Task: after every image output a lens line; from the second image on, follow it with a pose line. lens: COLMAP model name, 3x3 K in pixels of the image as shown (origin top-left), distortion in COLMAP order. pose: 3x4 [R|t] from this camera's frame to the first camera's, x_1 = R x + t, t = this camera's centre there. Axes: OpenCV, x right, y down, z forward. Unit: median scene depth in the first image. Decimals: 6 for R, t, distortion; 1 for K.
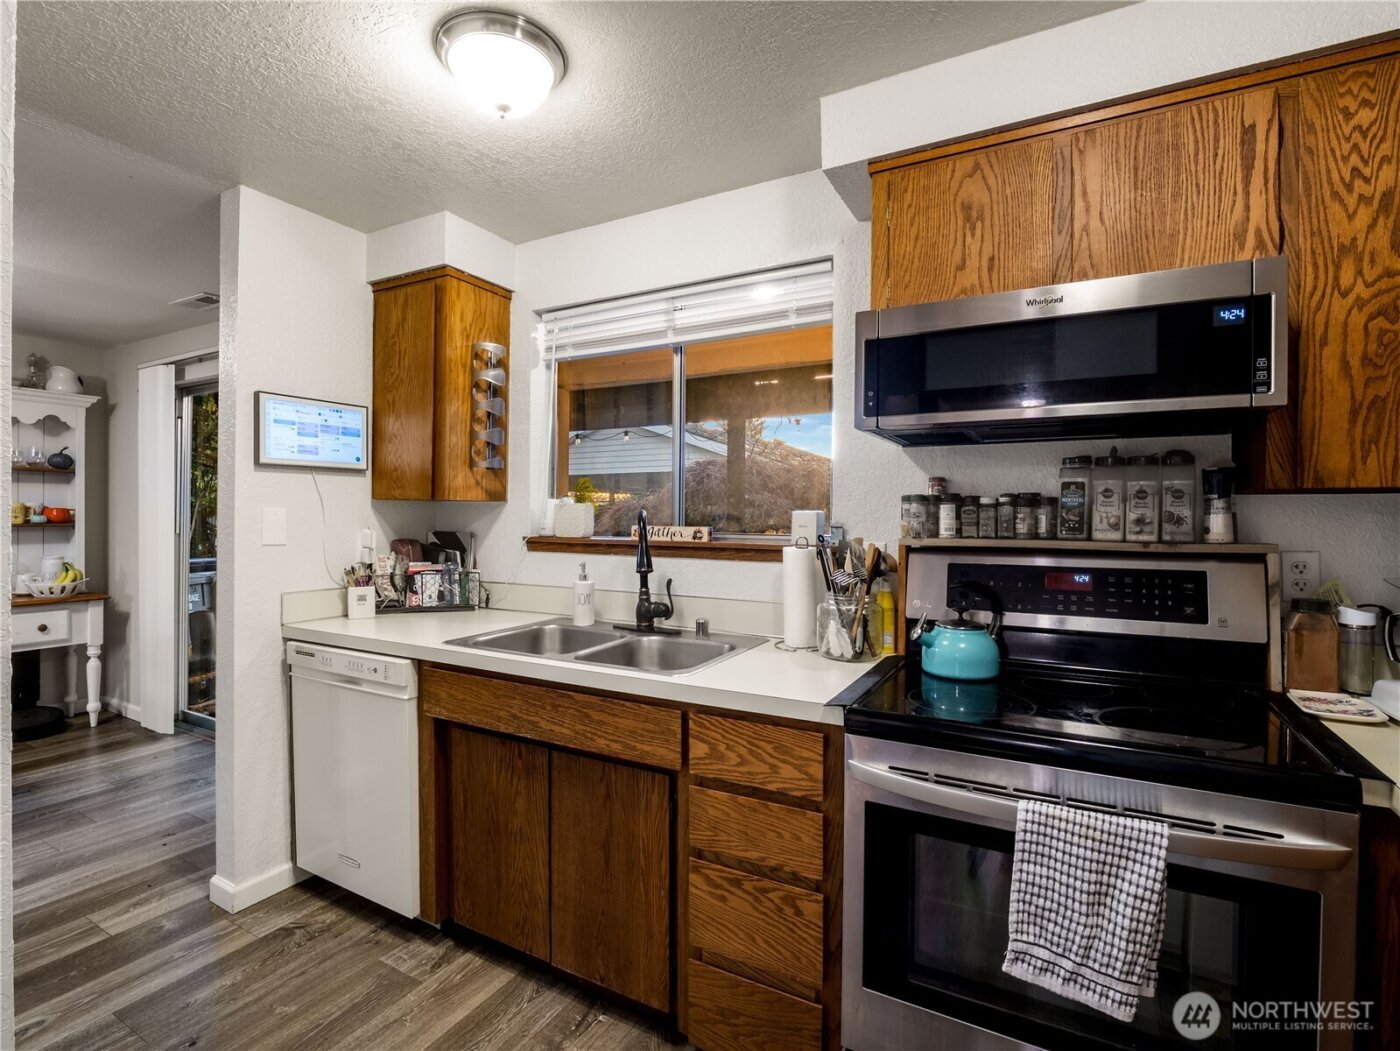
lens RADIAL K [[671.7, 0, 704.2], [0, 671.7, 524.0], [0, 0, 1]] dist [-0.005478, -0.000967]
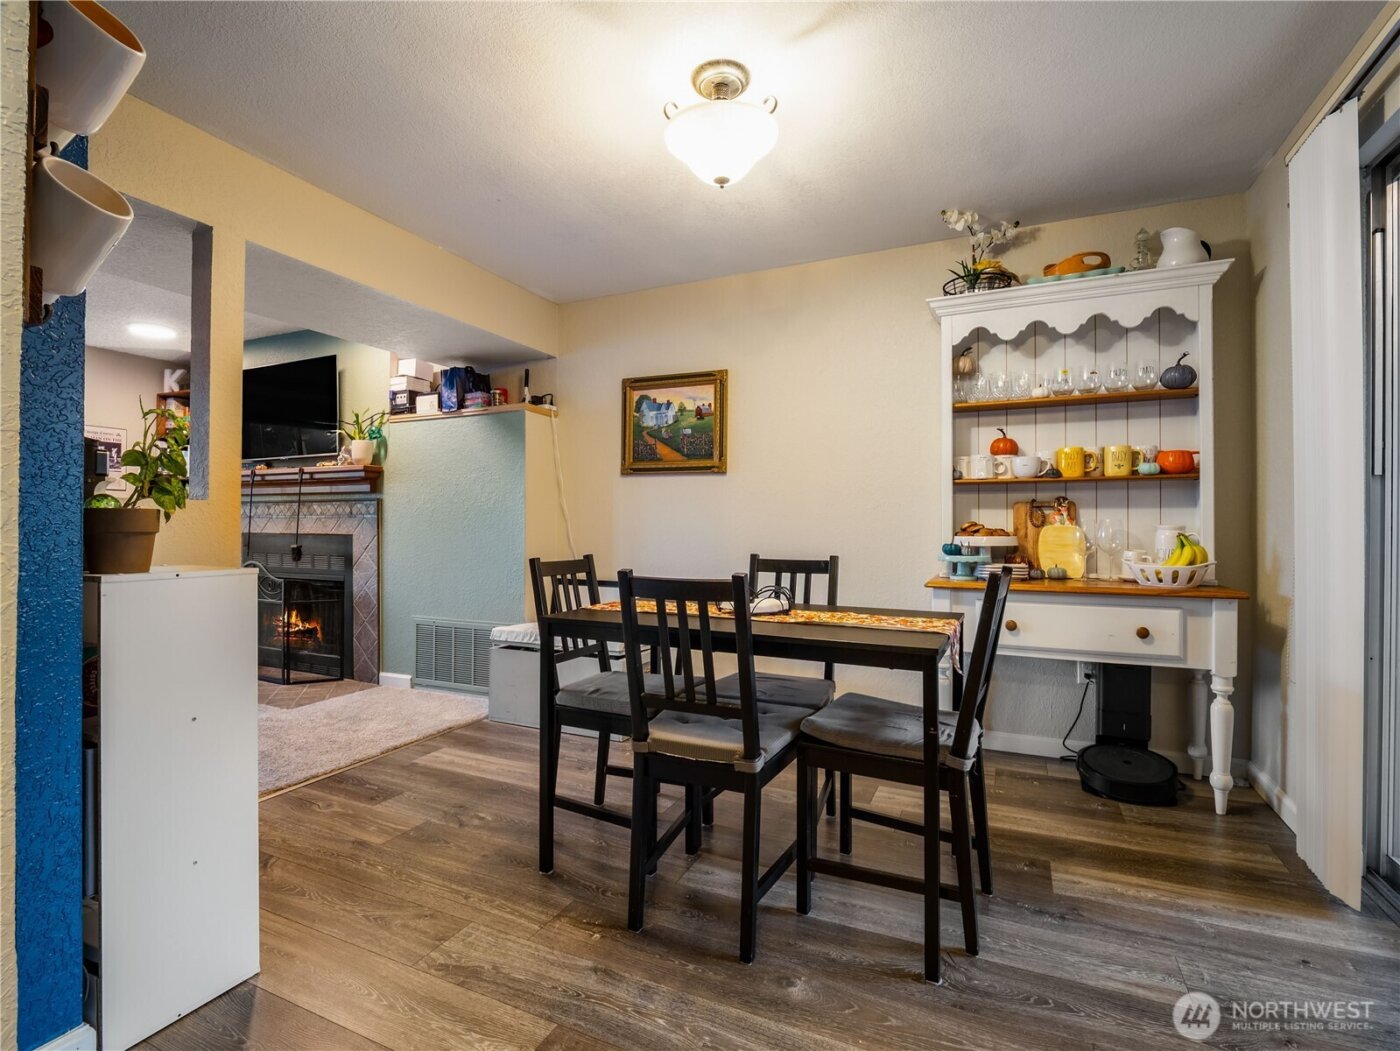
lens RADIAL K [[671.7, 0, 707.4], [0, 671.7, 523.8], [0, 0, 1]] dist [-0.005478, -0.000967]
pose [[0.080861, -0.015274, -0.996608, -0.363048], [-0.008311, 0.999837, -0.015998, 0.061618], [0.996691, 0.009576, 0.080721, 0.501615]]
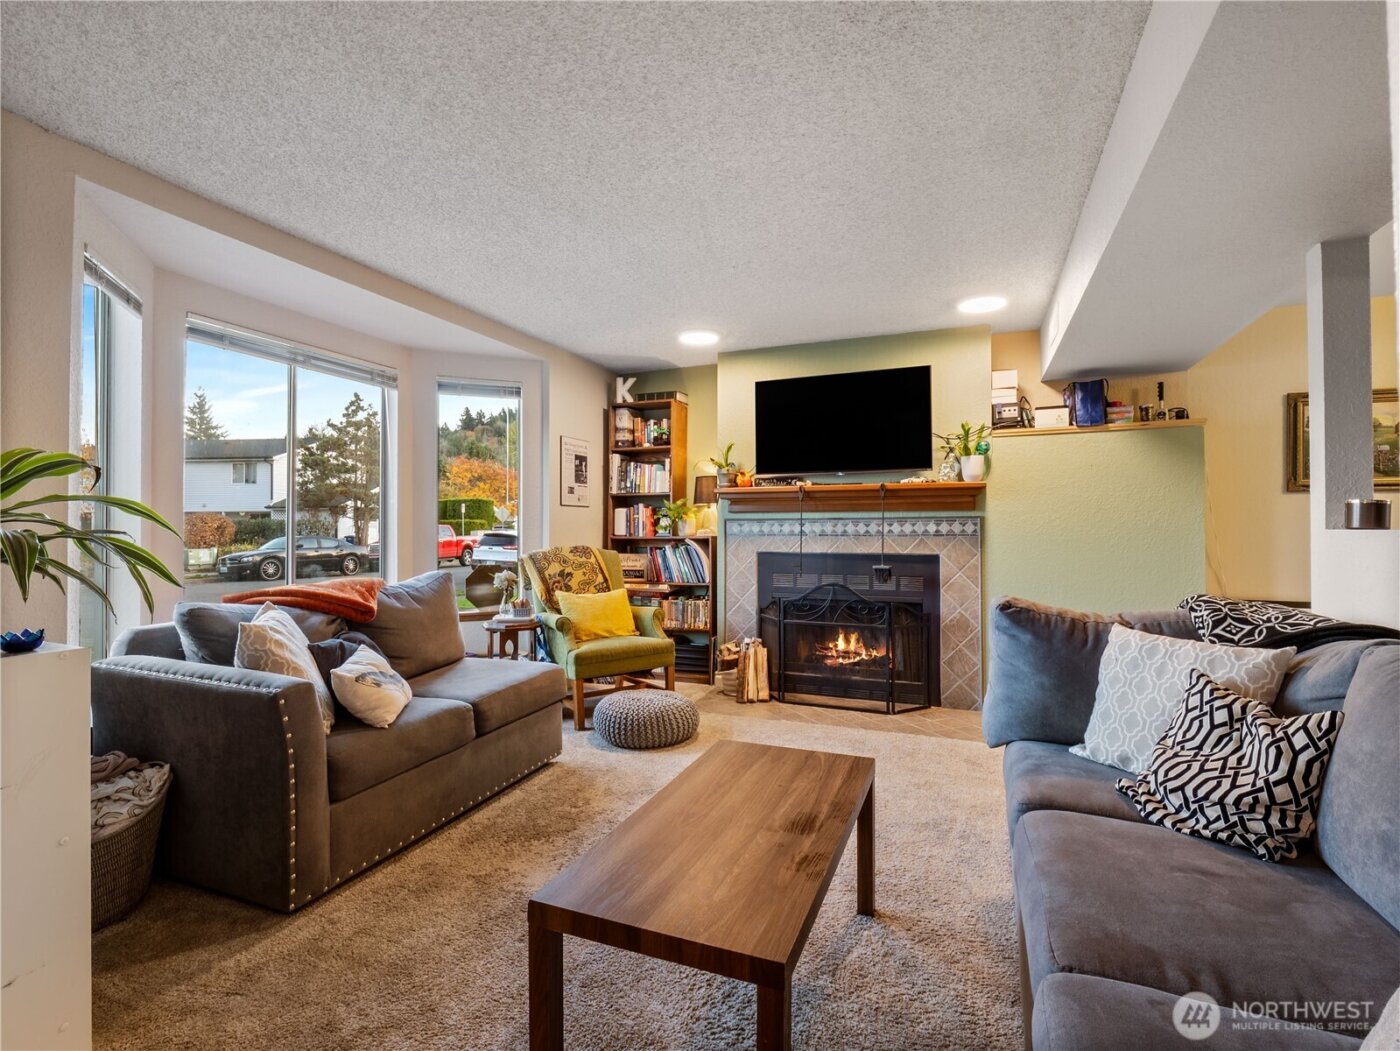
lens RADIAL K [[671.7, 0, 698.1], [0, 671.7, 529.4], [0, 0, 1]] dist [-0.005478, -0.000967]
pose [[0.105240, -0.017105, -0.994300, -0.364951], [-0.005313, 0.999828, -0.017762, 0.061421], [0.994433, 0.007152, 0.105131, 0.489715]]
